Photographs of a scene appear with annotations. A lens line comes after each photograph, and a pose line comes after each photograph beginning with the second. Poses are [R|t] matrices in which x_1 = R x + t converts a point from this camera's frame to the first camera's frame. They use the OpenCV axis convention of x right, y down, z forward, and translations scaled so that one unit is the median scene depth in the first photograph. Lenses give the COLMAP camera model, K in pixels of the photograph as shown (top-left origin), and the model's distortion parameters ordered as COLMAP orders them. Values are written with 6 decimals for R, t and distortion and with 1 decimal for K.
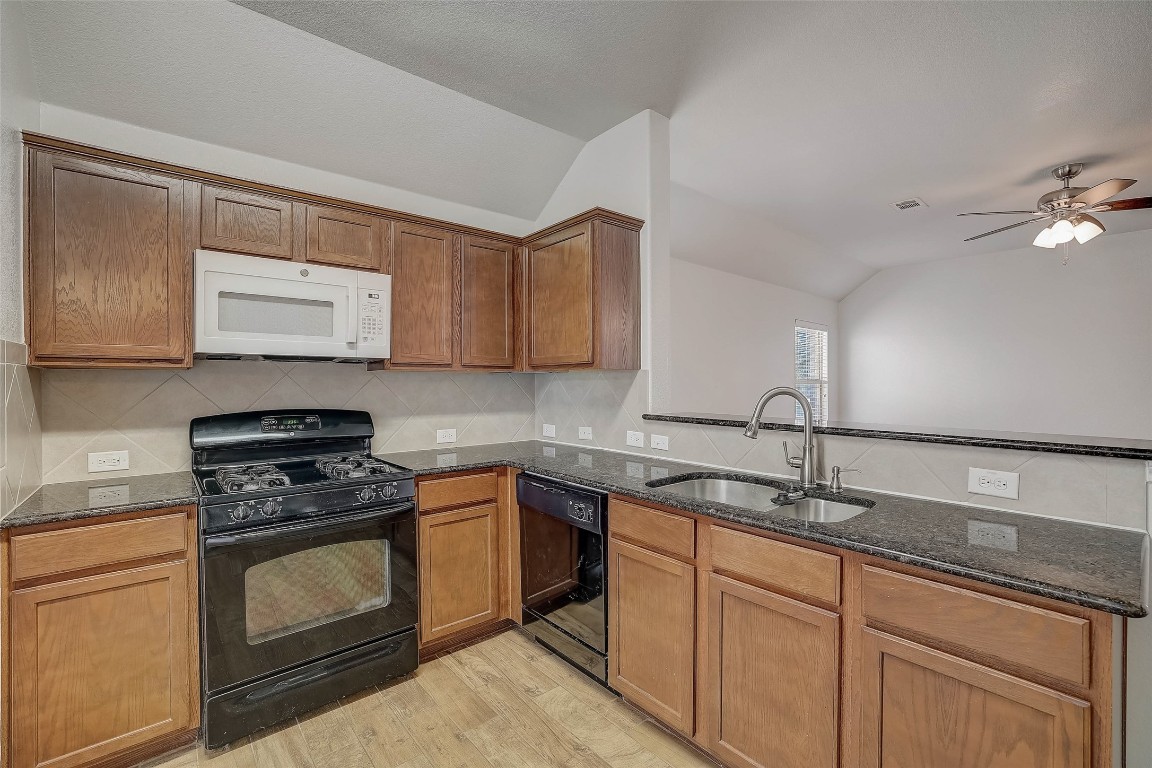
lens RADIAL K [[494.6, 0, 579.0], [0, 494.6, 385.2], [0, 0, 1]] dist [-0.049343, 0.017572]
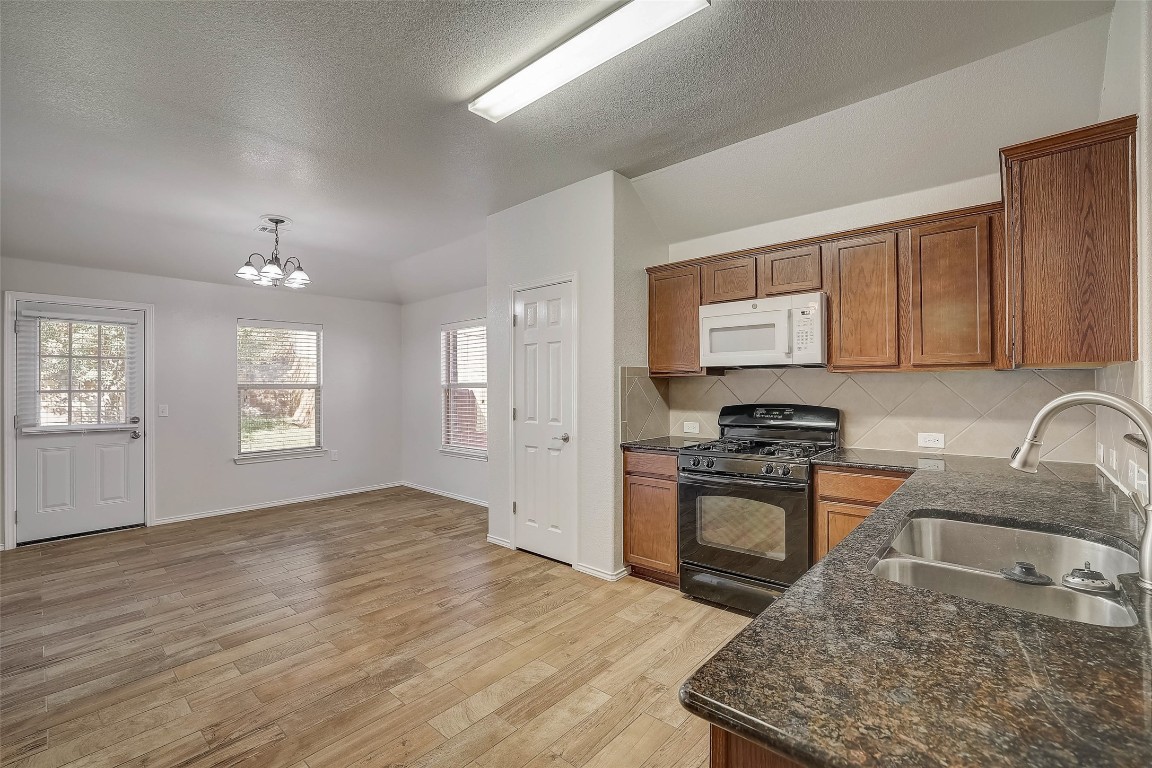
lens RADIAL K [[494.6, 0, 579.0], [0, 494.6, 385.2], [0, 0, 1]] dist [-0.049343, 0.017572]
pose [[0.143163, 0.000878, -0.989699, 0.682360], [0.001995, 0.999997, 0.001176, -0.004647], [0.989697, -0.002143, 0.143161, 0.262140]]
